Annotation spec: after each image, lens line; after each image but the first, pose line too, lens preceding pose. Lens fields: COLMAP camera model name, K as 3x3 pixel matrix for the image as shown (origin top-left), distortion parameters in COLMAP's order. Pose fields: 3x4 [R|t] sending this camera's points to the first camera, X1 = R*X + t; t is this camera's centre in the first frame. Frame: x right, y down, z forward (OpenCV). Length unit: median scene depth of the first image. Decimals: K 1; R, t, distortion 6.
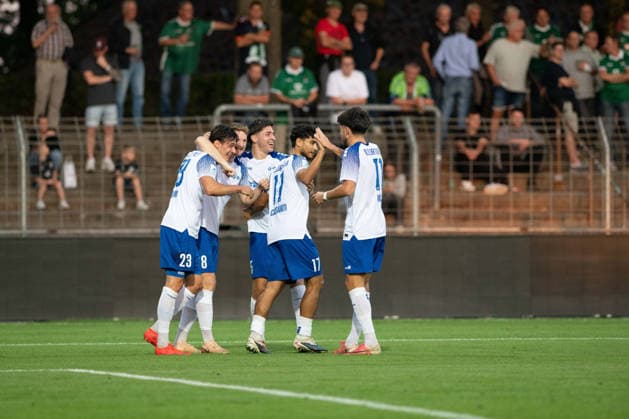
lens RADIAL K [[373.9, 0, 310.2], [0, 373.9, 208.6], [0, 0, 1]] dist [0.001478, 0.000181]
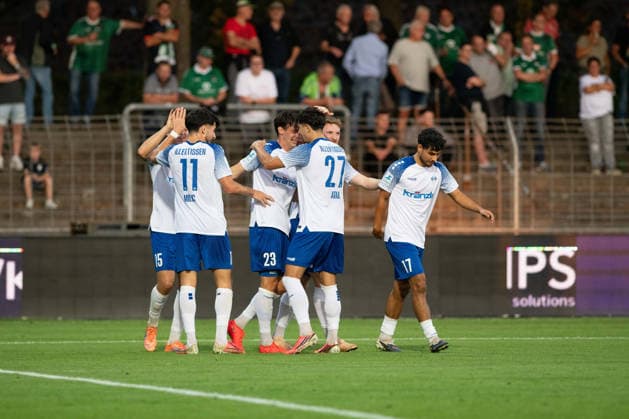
lens RADIAL K [[373.9, 0, 313.6], [0, 373.9, 207.7], [0, 0, 1]] dist [0.001478, 0.000181]
pose [[0.999995, 0.002432, 0.001868, 0.250448], [-0.002431, 0.999997, -0.000199, -0.001271], [-0.001869, 0.000194, 0.999998, 0.000421]]
